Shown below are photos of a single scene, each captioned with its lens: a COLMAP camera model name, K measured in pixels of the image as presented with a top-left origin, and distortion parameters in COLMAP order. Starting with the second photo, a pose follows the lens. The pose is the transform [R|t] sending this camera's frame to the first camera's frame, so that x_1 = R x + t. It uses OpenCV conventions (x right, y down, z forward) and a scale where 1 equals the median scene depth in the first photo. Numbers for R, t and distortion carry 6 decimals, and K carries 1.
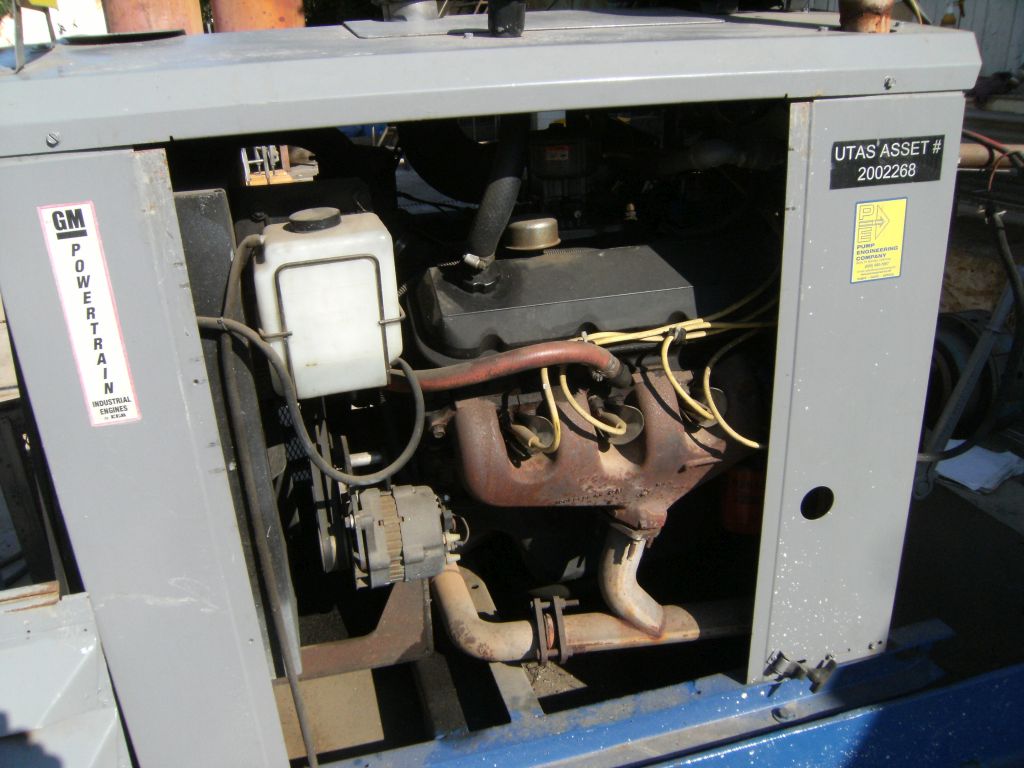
lens RADIAL K [[848.0, 0, 511.4], [0, 848.0, 387.2], [0, 0, 1]] dist [-0.072798, 0.015352]
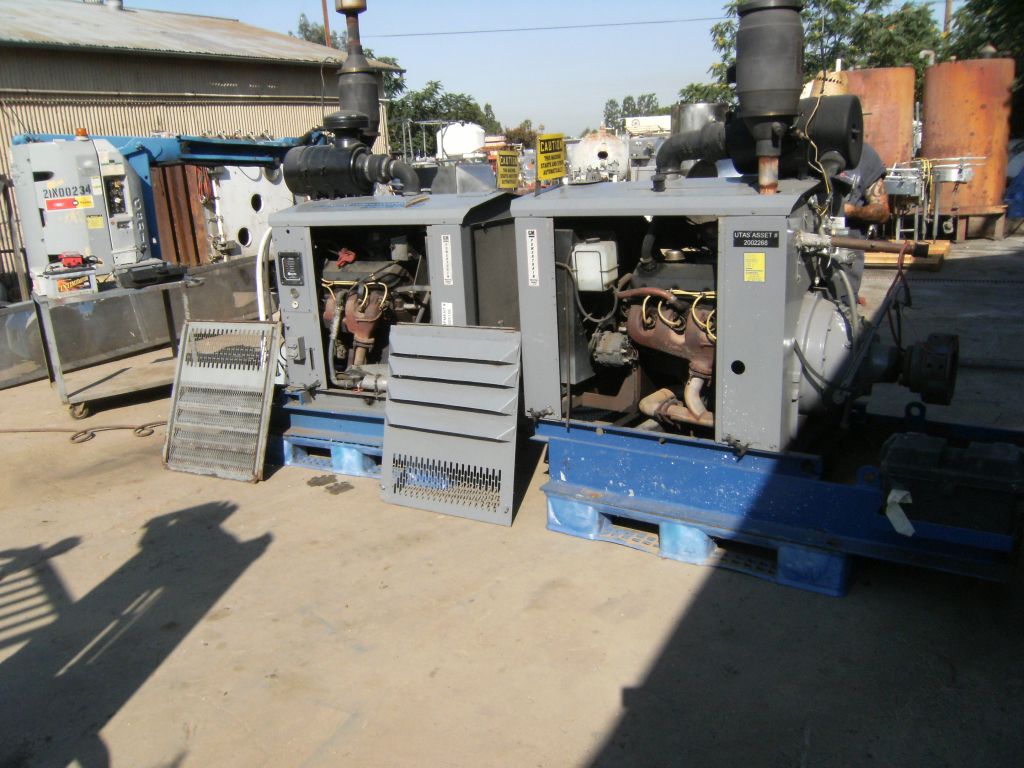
lens RADIAL K [[848.0, 0, 511.3], [0, 848.0, 384.4], [0, 0, 1]] dist [-0.072798, 0.015352]
pose [[0.654361, 0.206464, -0.727450, 2.085722], [-0.257475, 0.965355, 0.042381, 0.297928], [0.710998, 0.159567, 0.684851, -1.467309]]
